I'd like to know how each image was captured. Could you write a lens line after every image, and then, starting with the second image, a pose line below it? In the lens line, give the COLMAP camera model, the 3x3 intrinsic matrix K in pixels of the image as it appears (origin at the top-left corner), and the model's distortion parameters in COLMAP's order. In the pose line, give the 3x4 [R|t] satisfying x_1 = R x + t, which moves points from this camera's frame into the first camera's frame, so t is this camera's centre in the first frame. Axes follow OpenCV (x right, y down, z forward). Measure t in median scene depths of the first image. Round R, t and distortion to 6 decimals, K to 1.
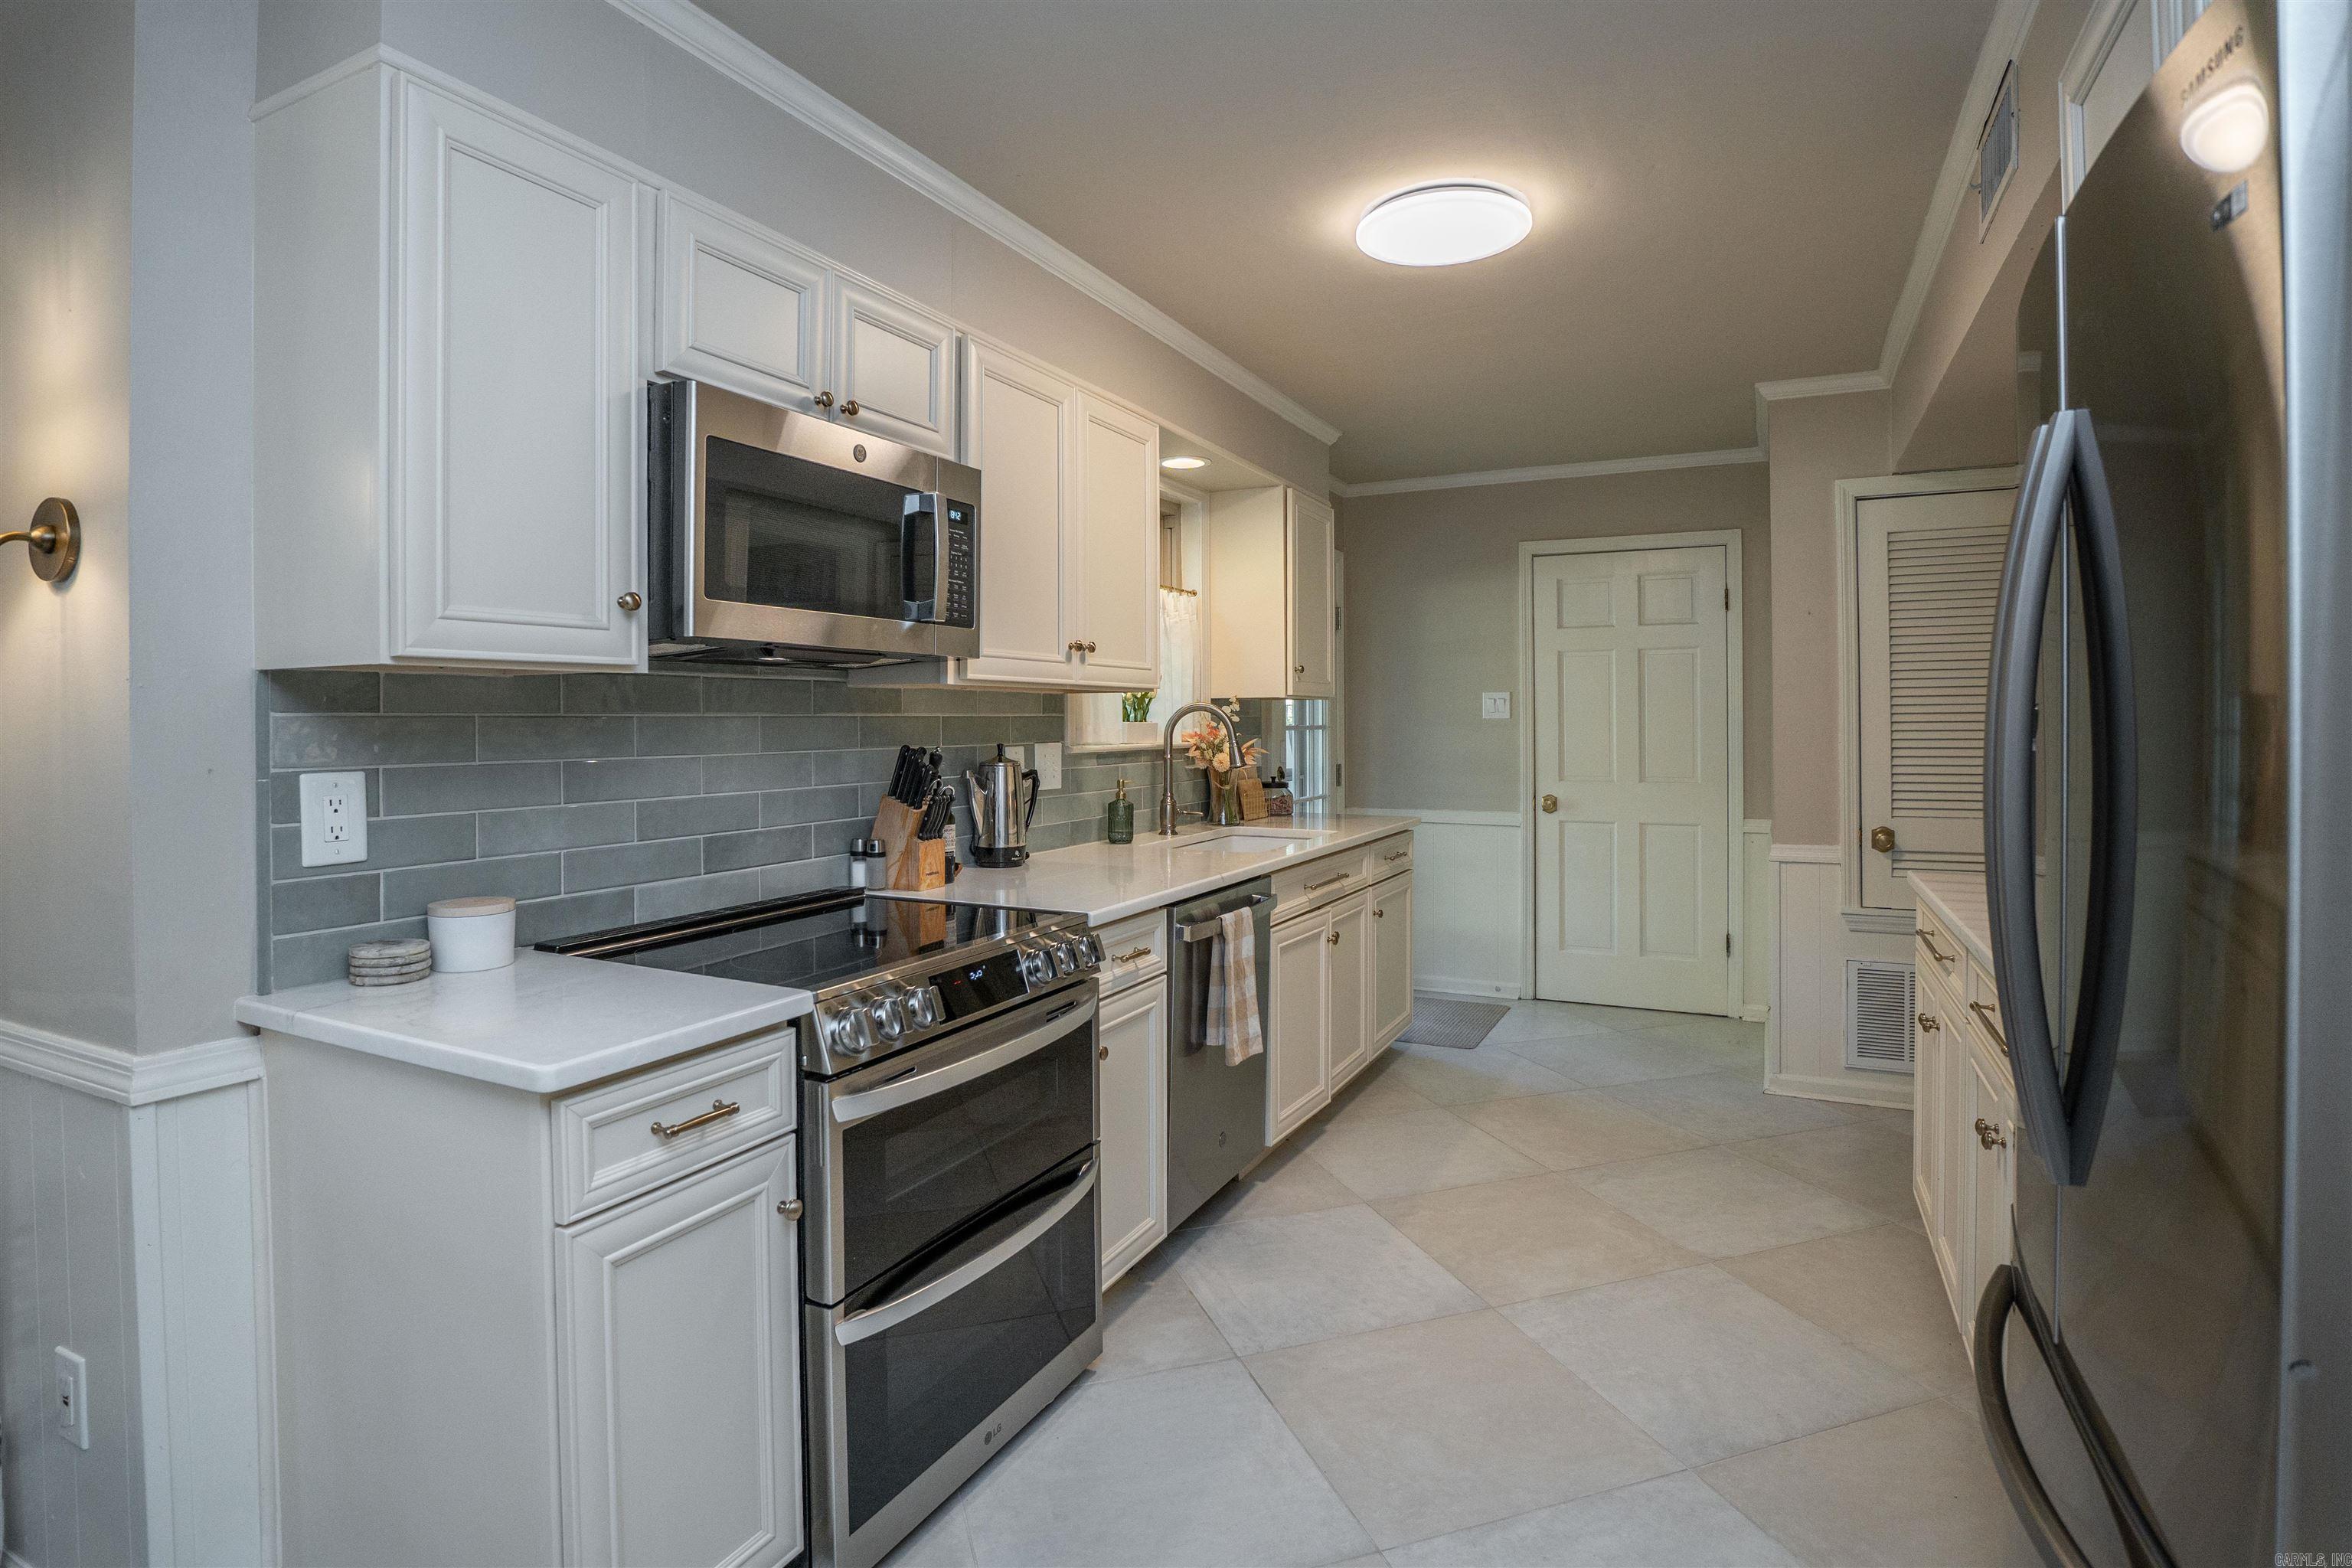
lens RADIAL K [[1177.2, 0, 1179.9], [0, 1177.2, 725.9], [0, 0, 1]] dist [-0.027985, 0.000466]
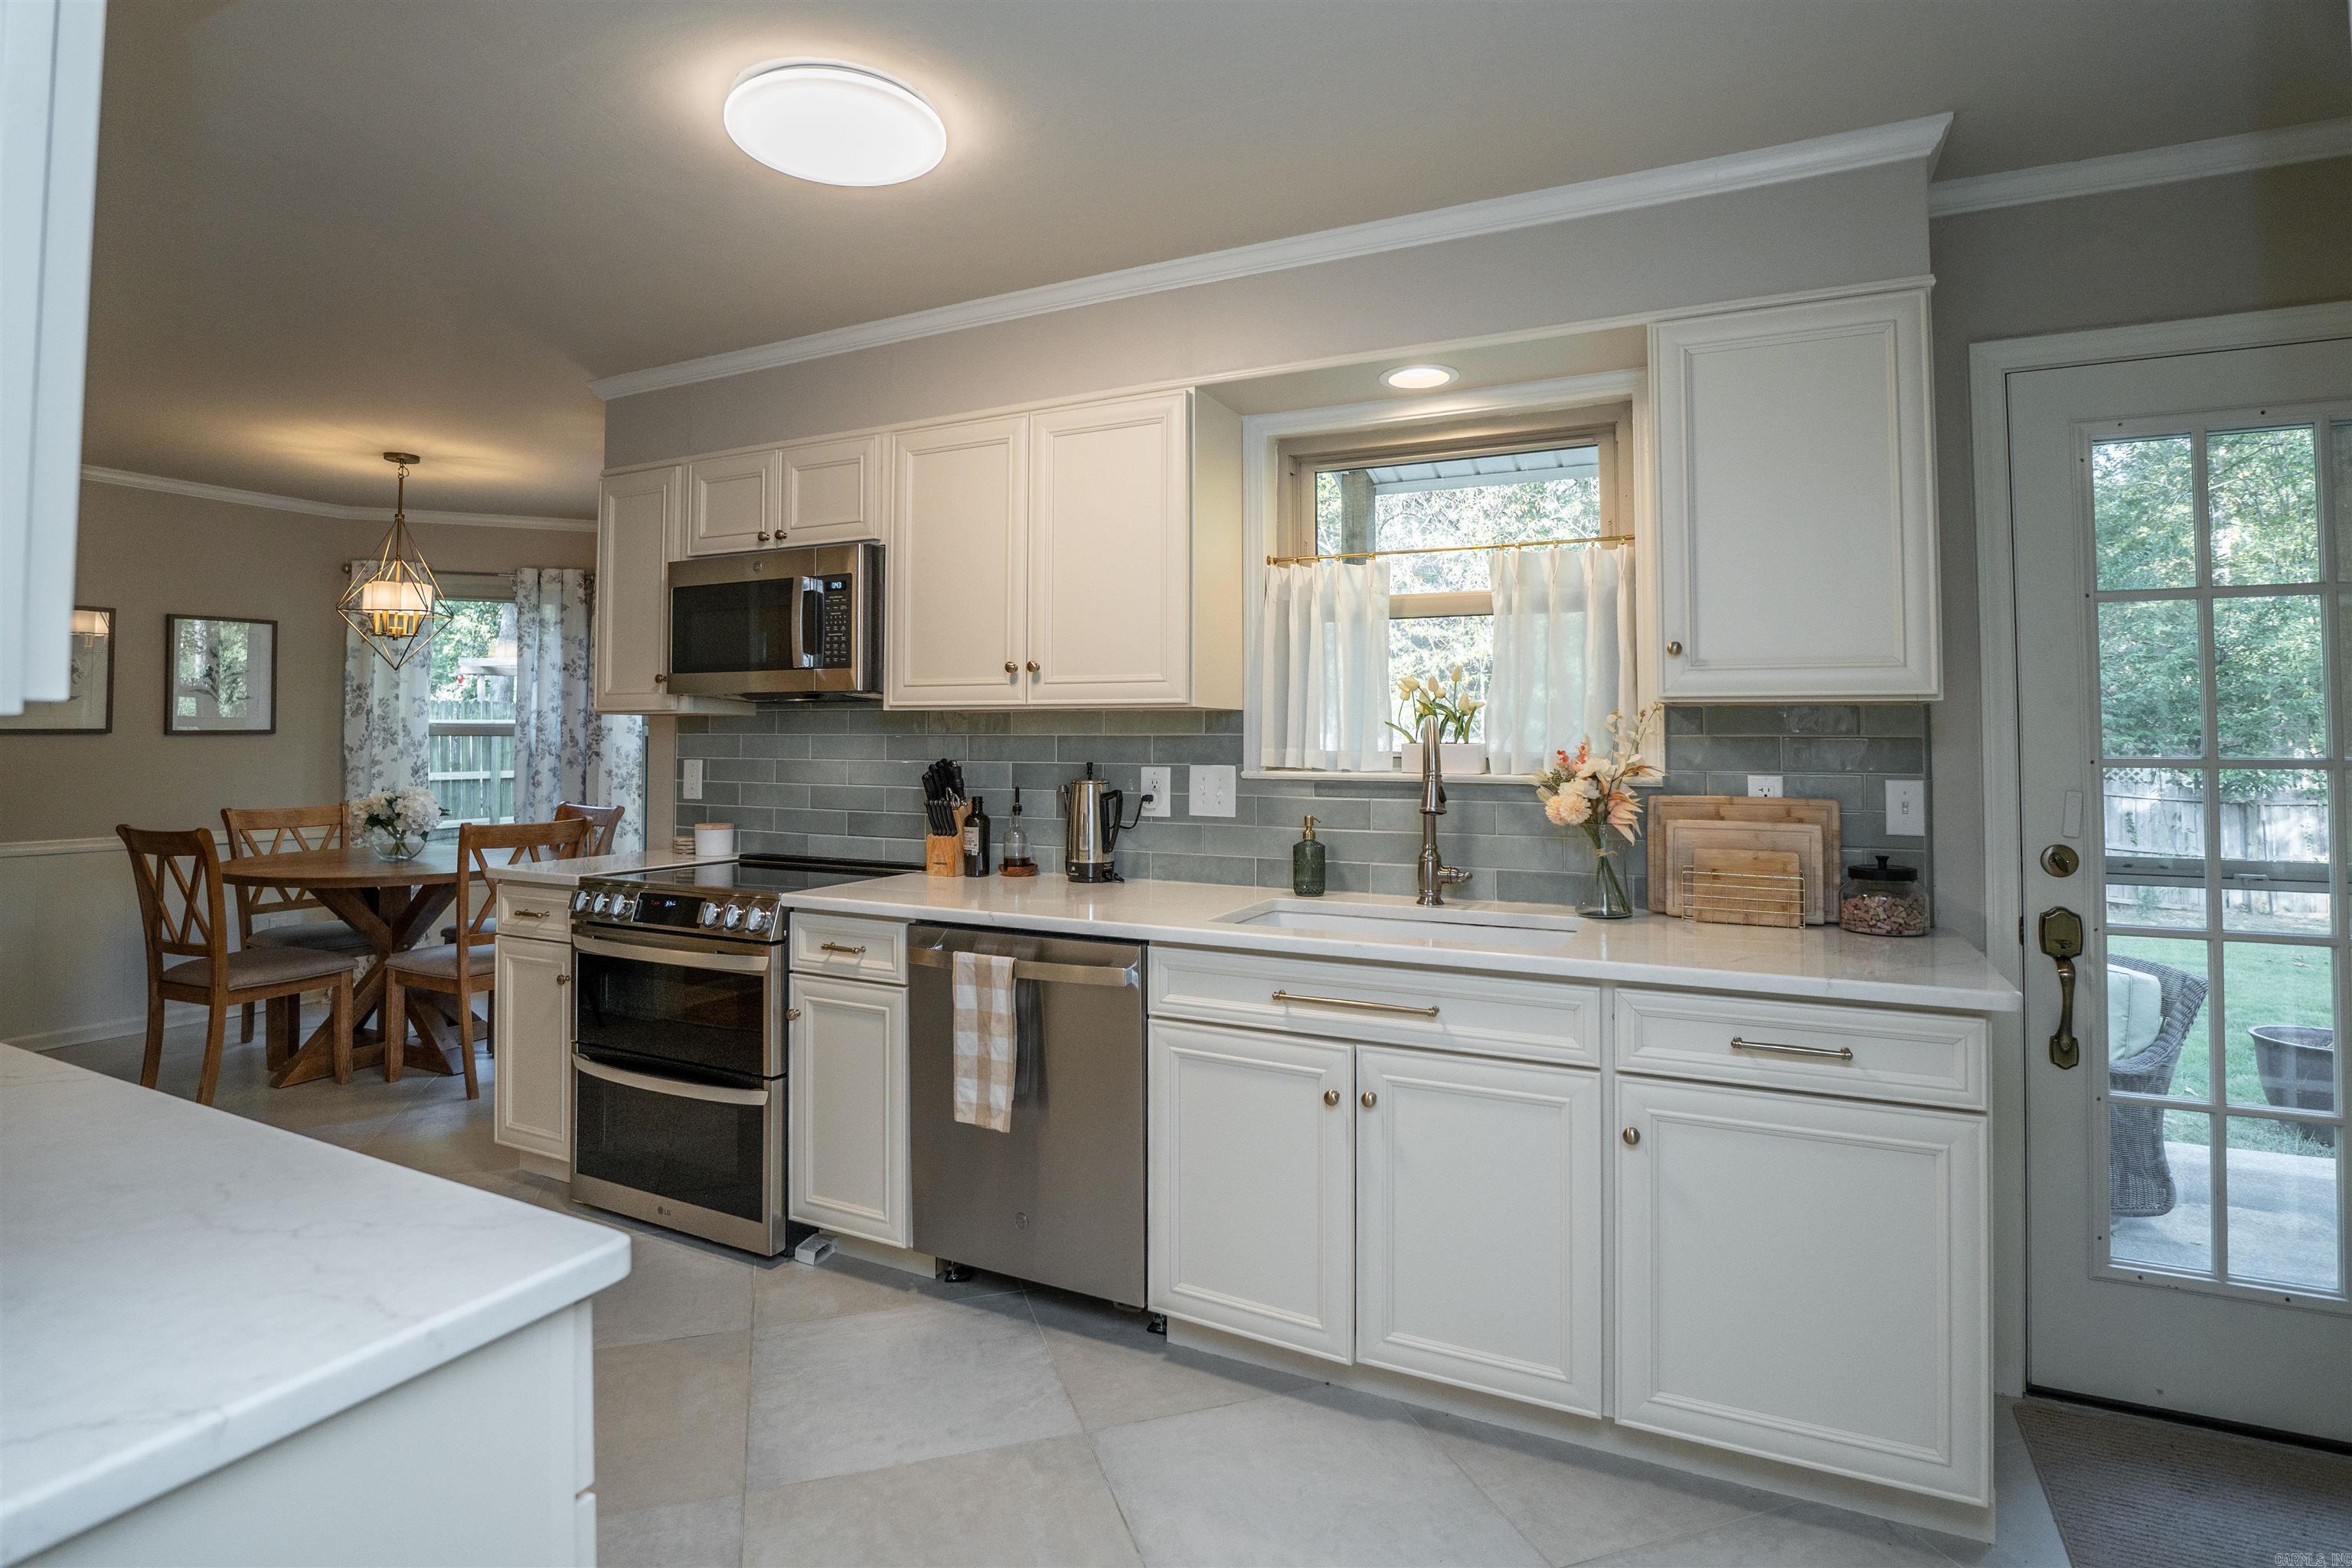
lens RADIAL K [[1177.5, 0, 1178.1], [0, 1177.5, 700.3], [0, 0, 1]] dist [-0.027165, 0.000701]
pose [[-0.000657, -0.032518, -0.999471, 0.846659], [-0.009500, 0.999426, -0.032510, -0.006160], [0.999955, 0.009474, -0.000965, 1.029675]]
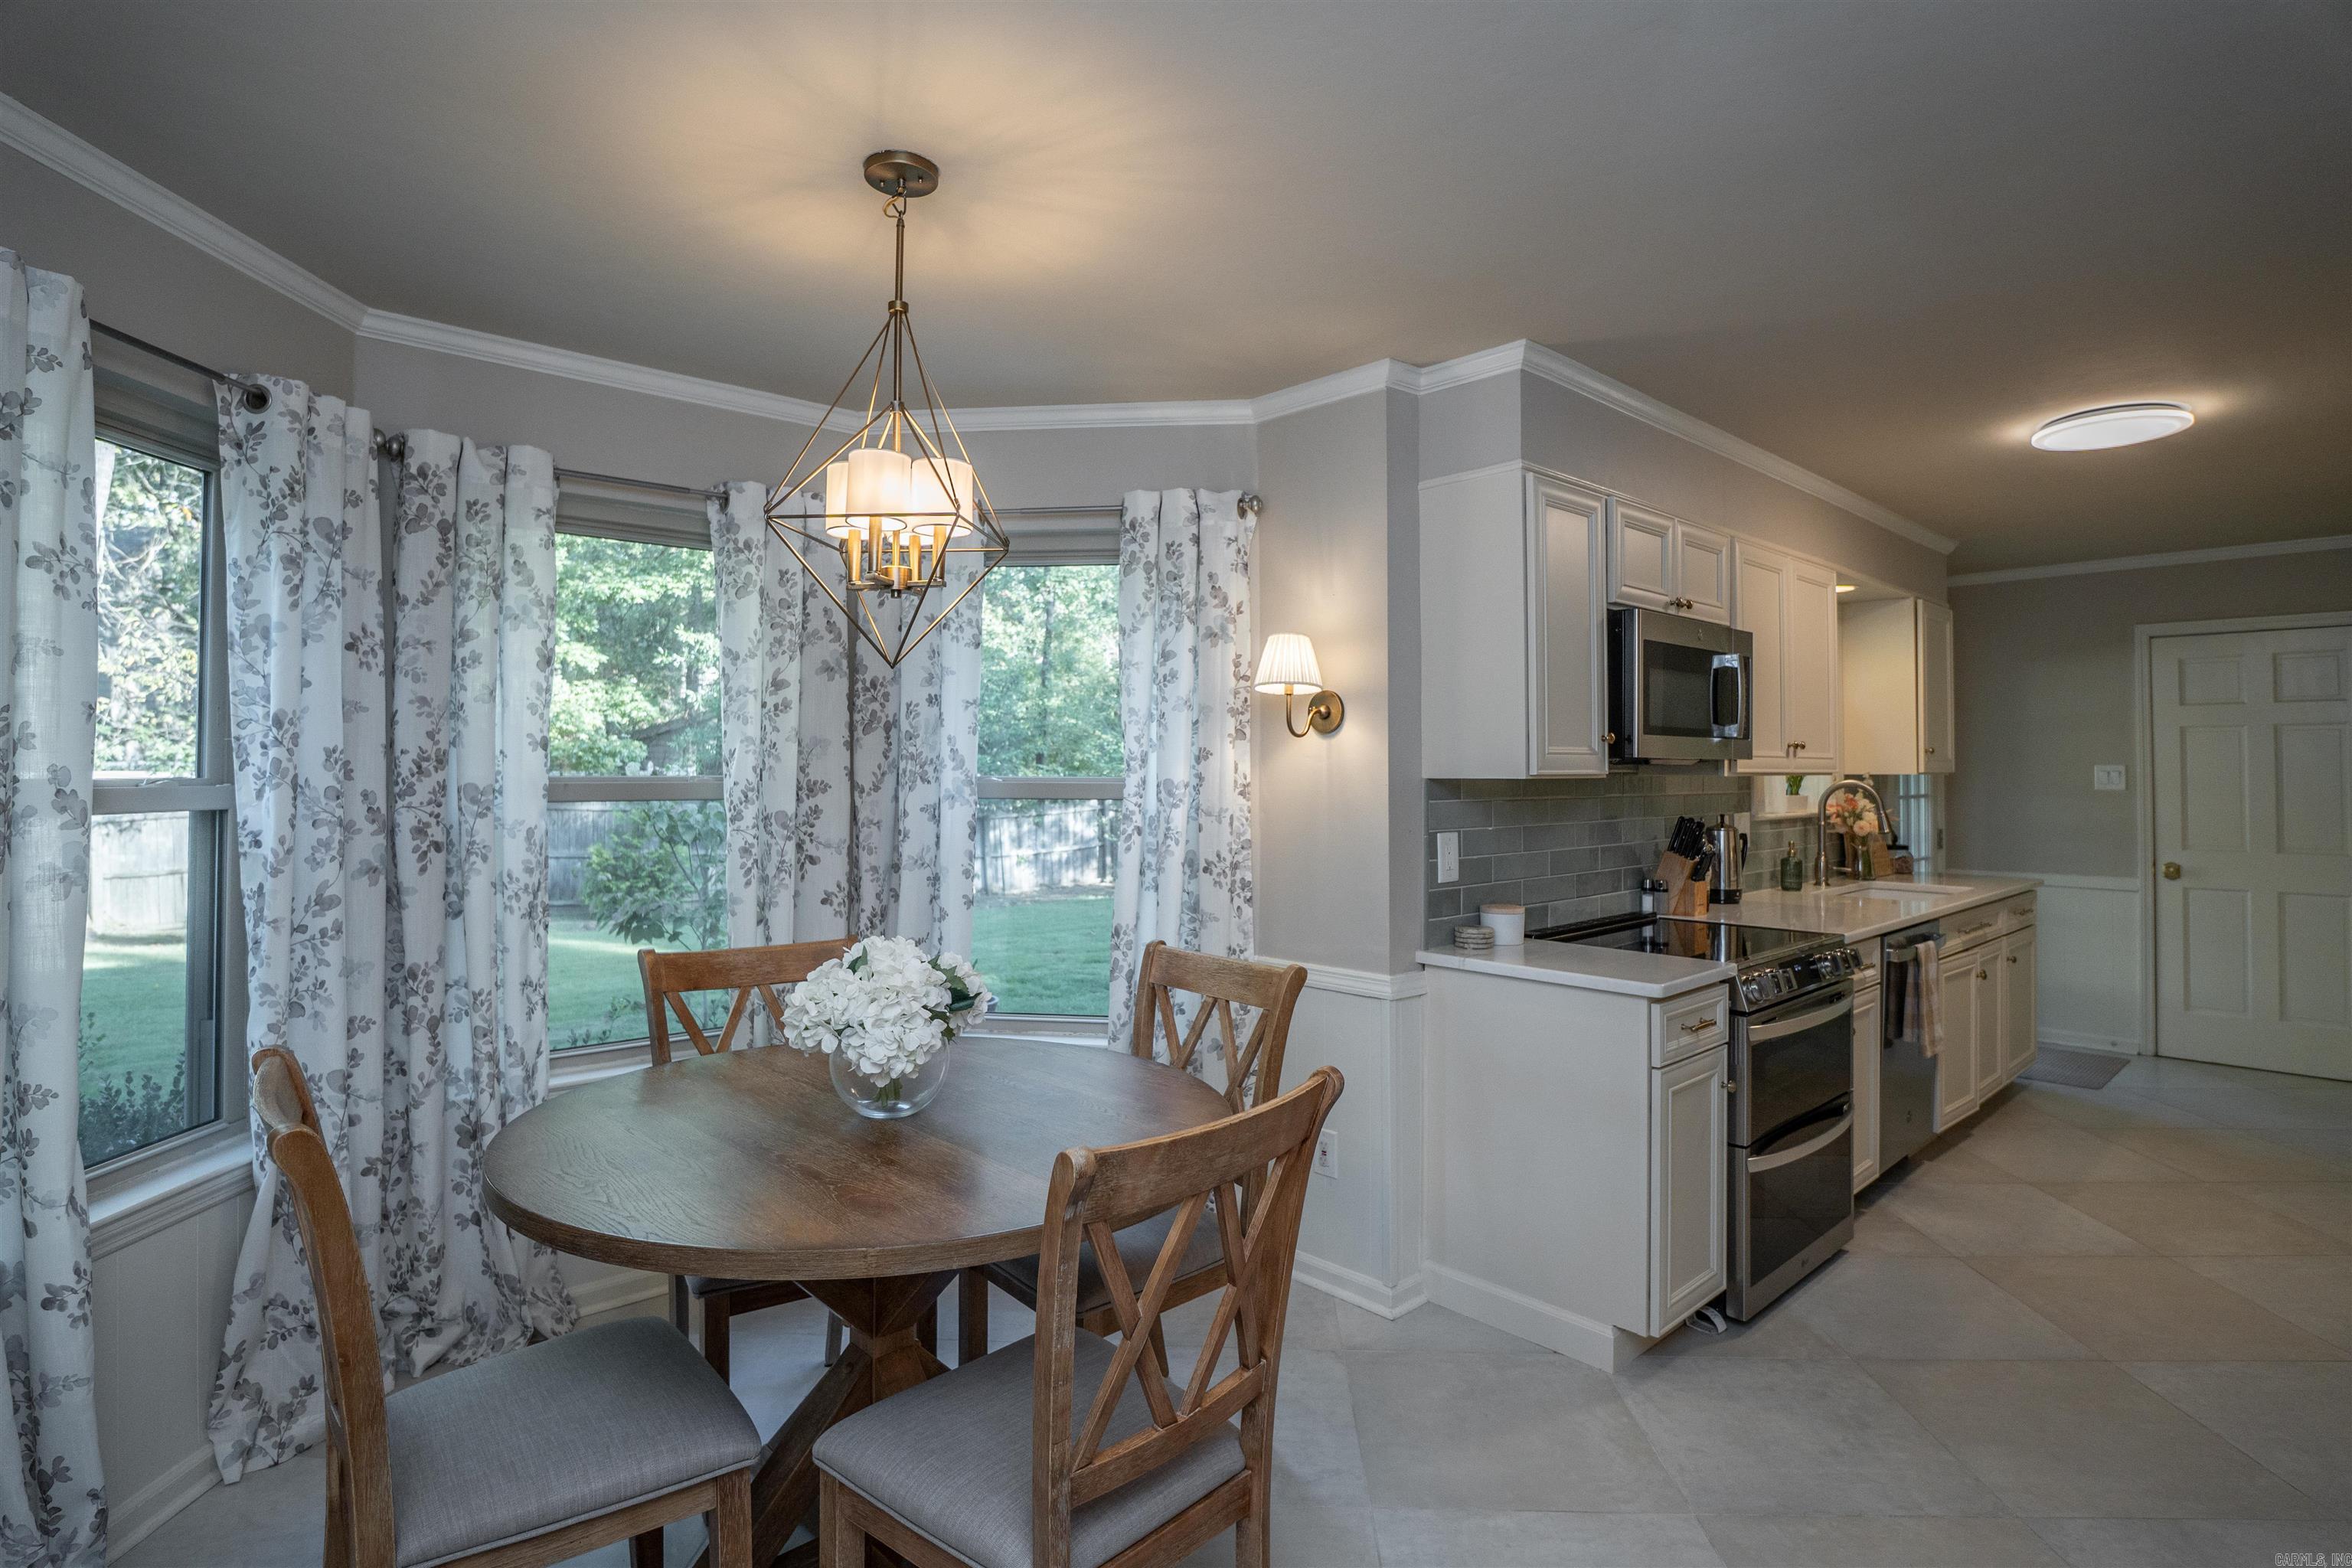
lens RADIAL K [[1195.8, 0, 1181.6], [0, 1195.8, 744.4], [0, 0, 1]] dist [-0.037099, 0.012519]
pose [[0.936092, -0.000983, -0.351754, -0.242520], [-0.007260, 0.999729, -0.022115, -0.029241], [0.351680, 0.023255, 0.935831, -0.496519]]
